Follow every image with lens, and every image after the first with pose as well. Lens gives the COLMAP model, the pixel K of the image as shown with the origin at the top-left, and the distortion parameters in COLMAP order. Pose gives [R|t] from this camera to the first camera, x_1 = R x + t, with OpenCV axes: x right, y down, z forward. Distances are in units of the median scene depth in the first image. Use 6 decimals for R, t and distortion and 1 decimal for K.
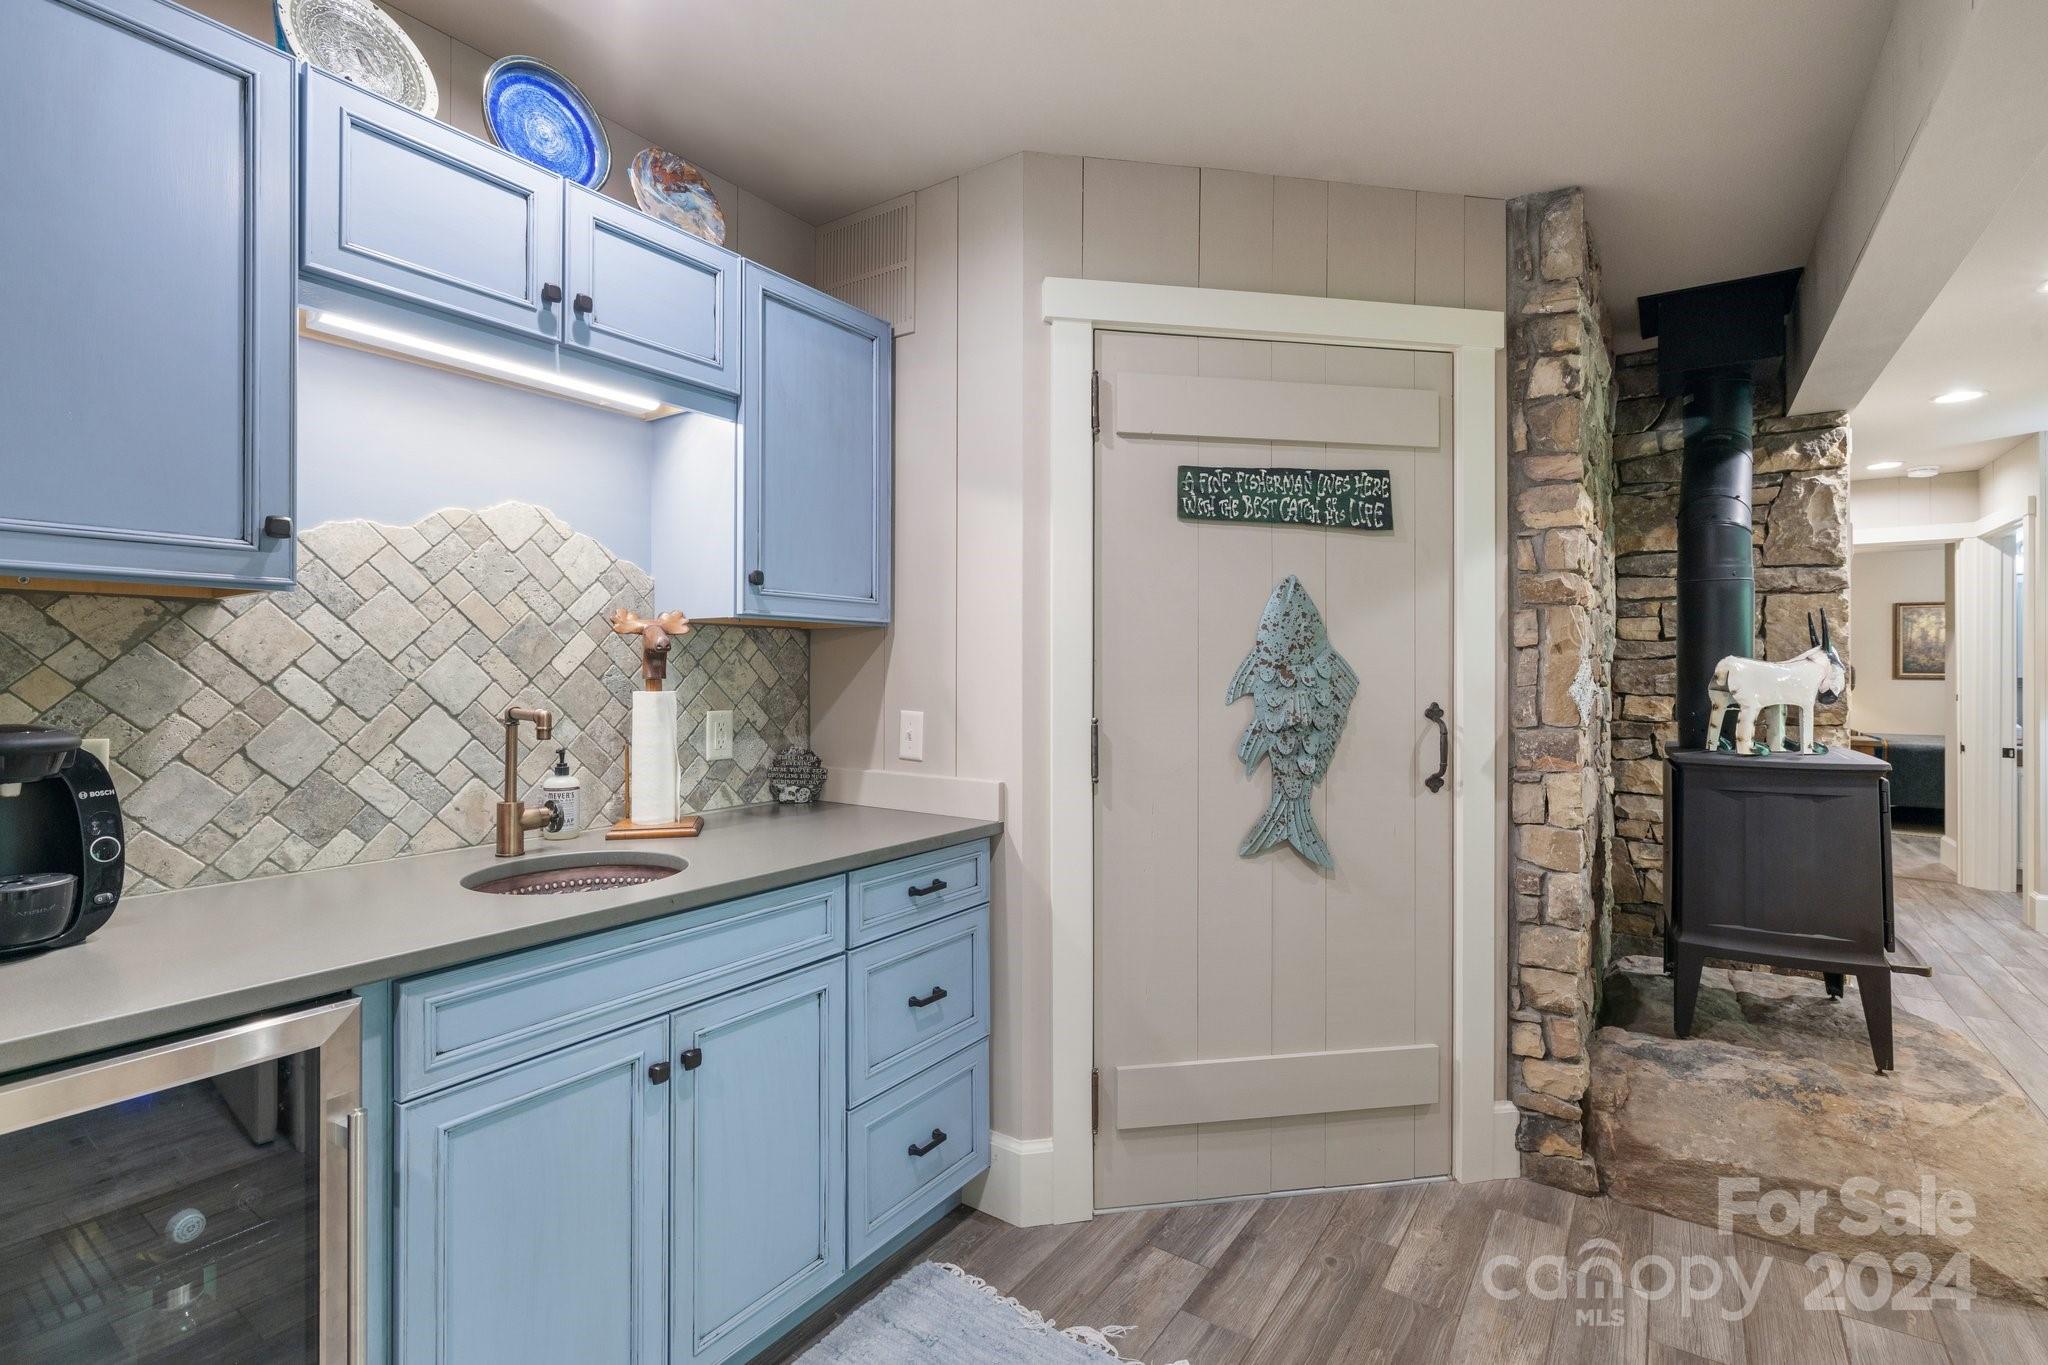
lens RADIAL K [[923.8, 0, 1005.9], [0, 923.8, 667.5], [0, 0, 1]] dist [0.000574, 0.000620]
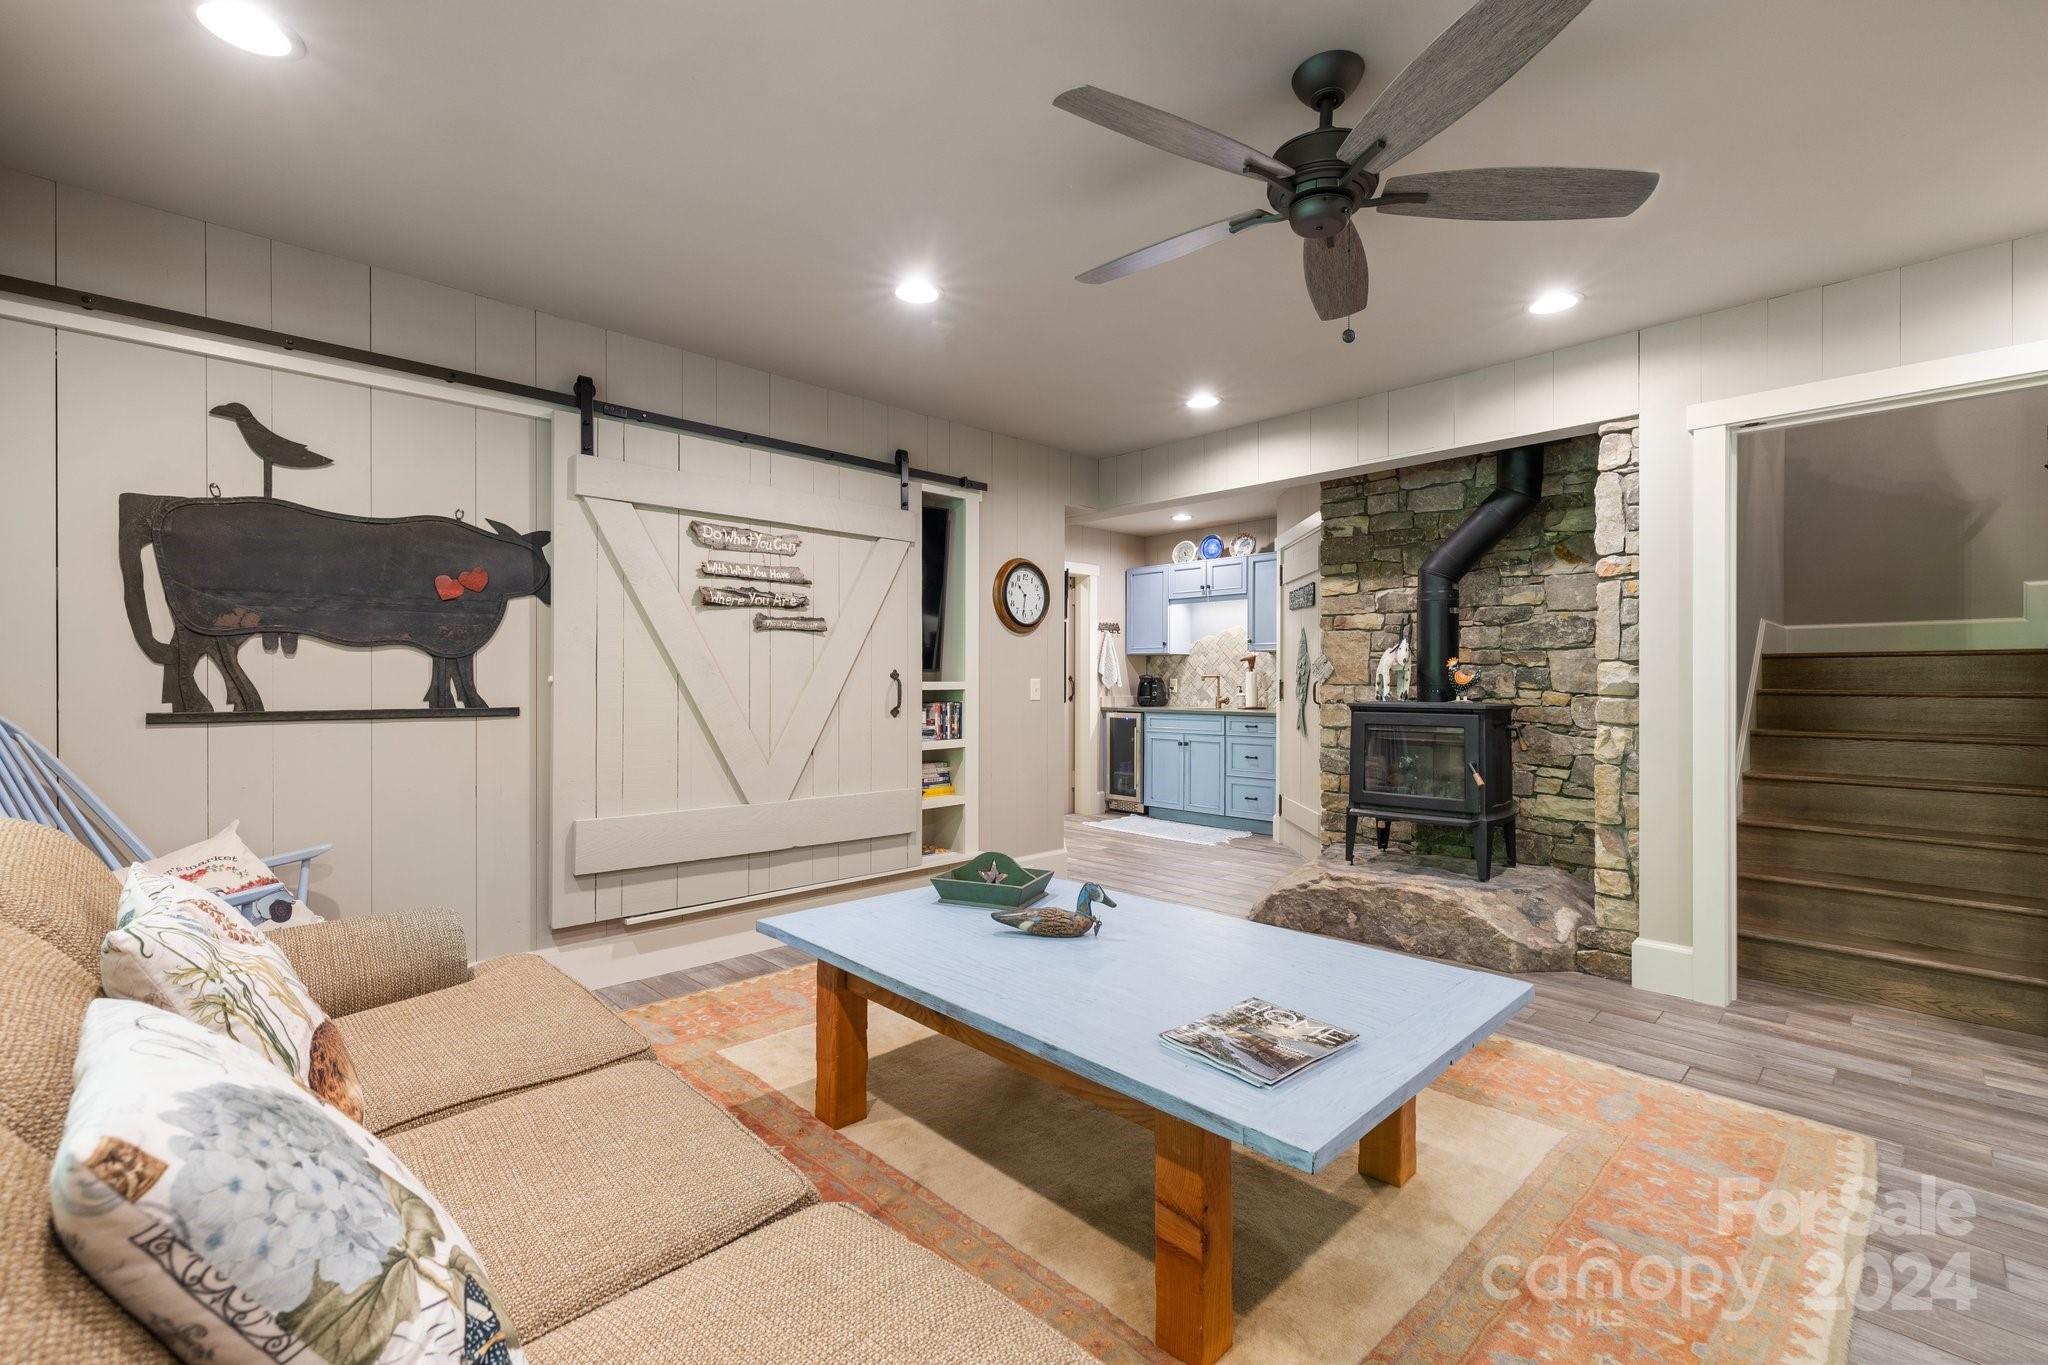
lens RADIAL K [[863.0, 0, 1013.1], [0, 863.0, 681.0], [0, 0, 1]] dist [0.004022, -0.000619]
pose [[-0.192129, -0.001536, -0.981369, 3.885043], [0.000953, 0.999998, -0.001752, 0.081944], [0.981369, -0.001272, -0.192127, 0.863634]]
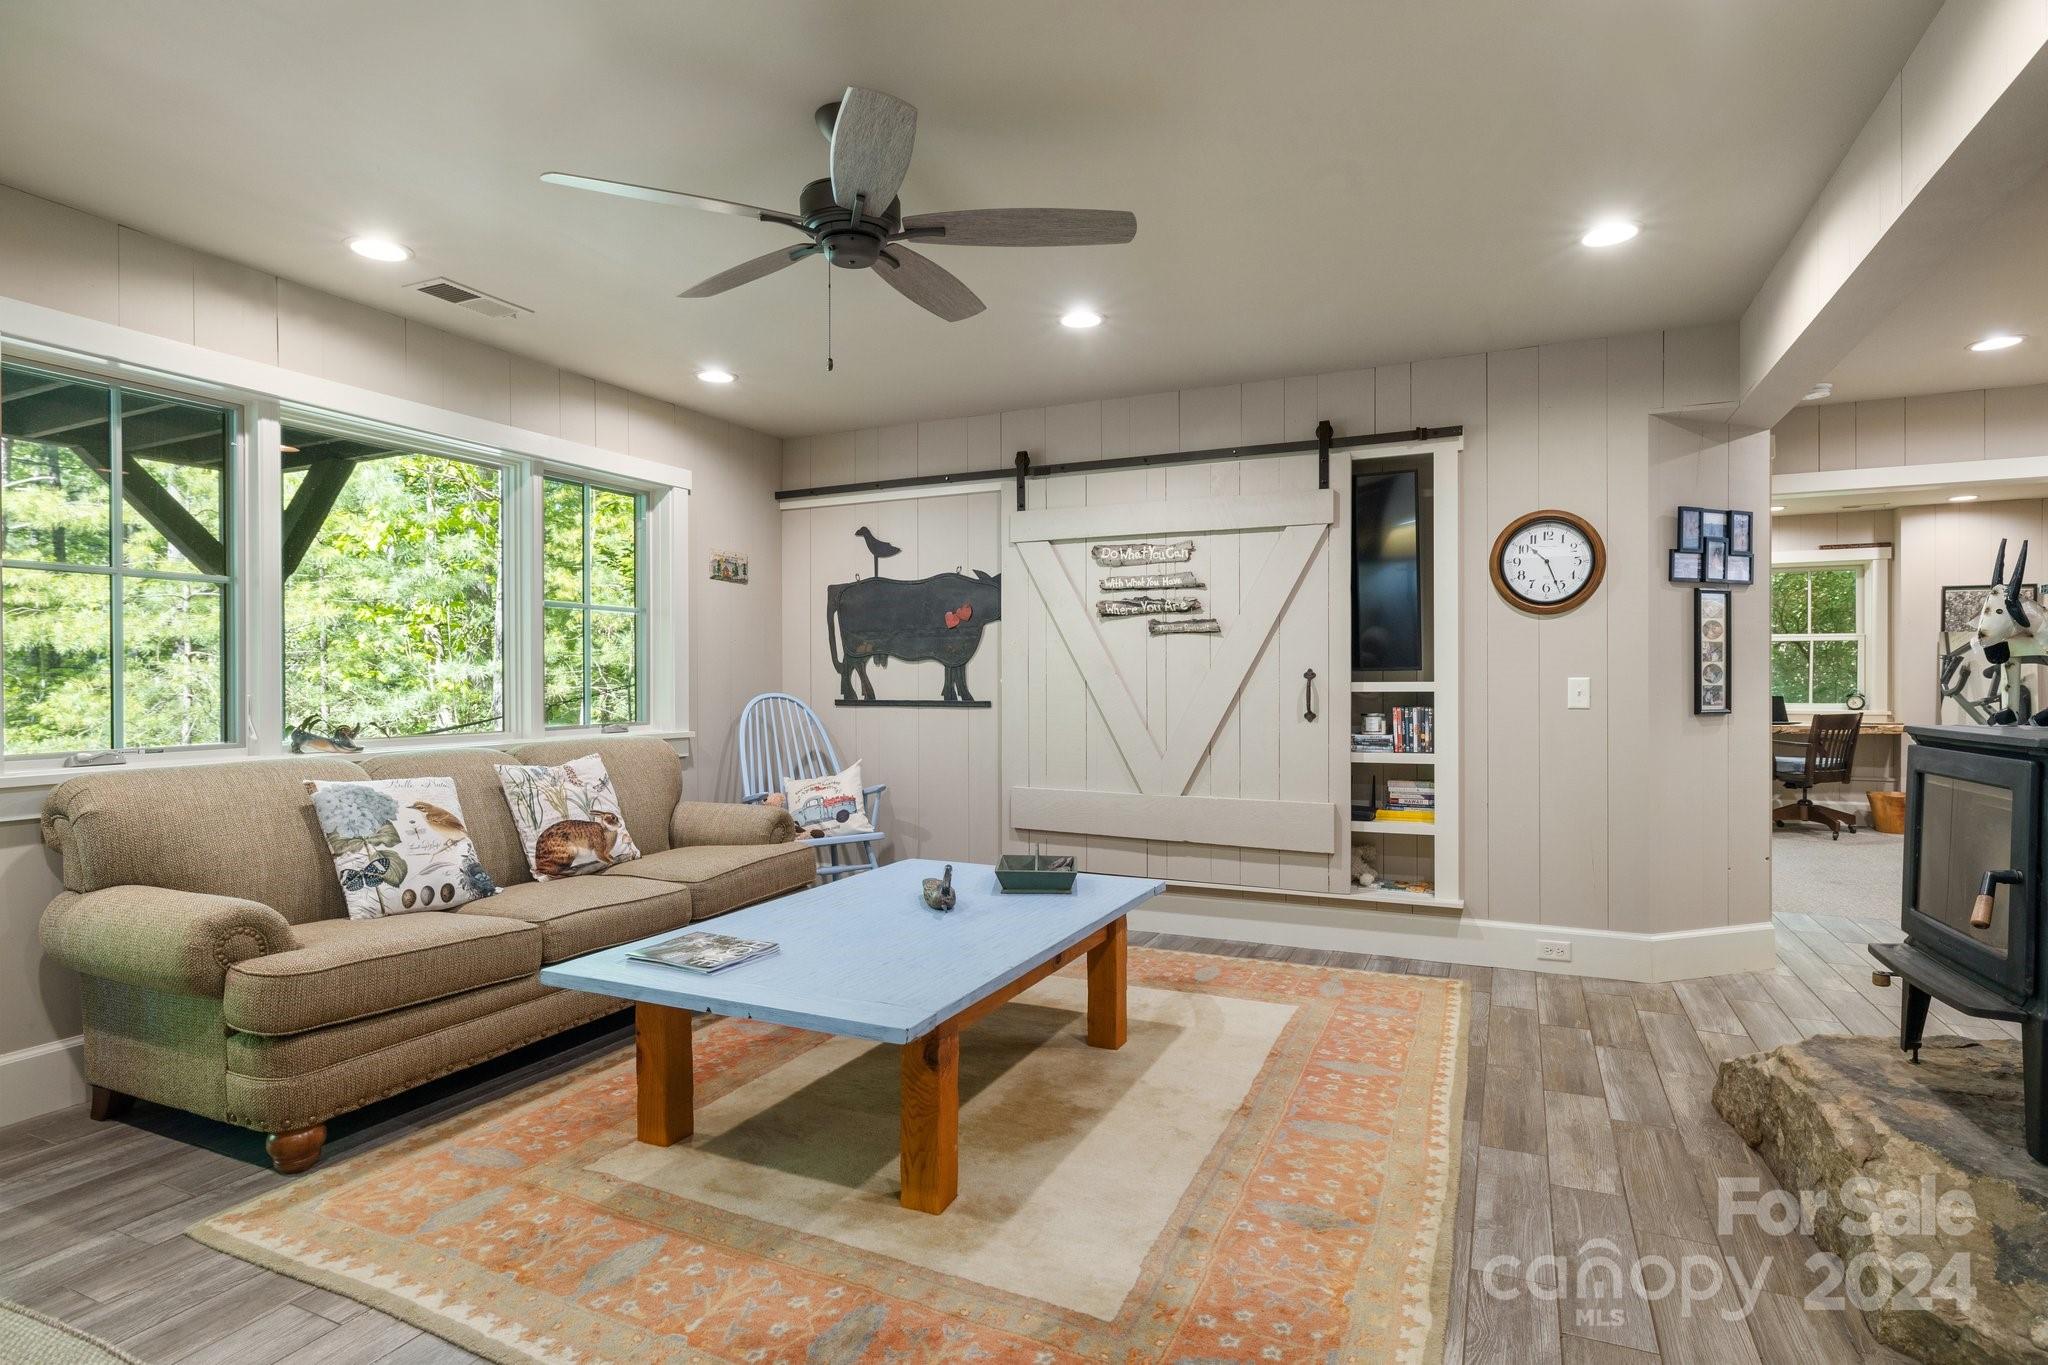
lens RADIAL K [[1019.3, 0, 1040.9], [0, 1019.3, 684.0], [0, 0, 1]] dist [-0.007950, -0.000130]
pose [[-0.981185, 0.001678, -0.193061, 2.751597], [0.001594, 0.999999, 0.000590, 0.081250], [0.193062, 0.000272, -0.981187, 2.437693]]
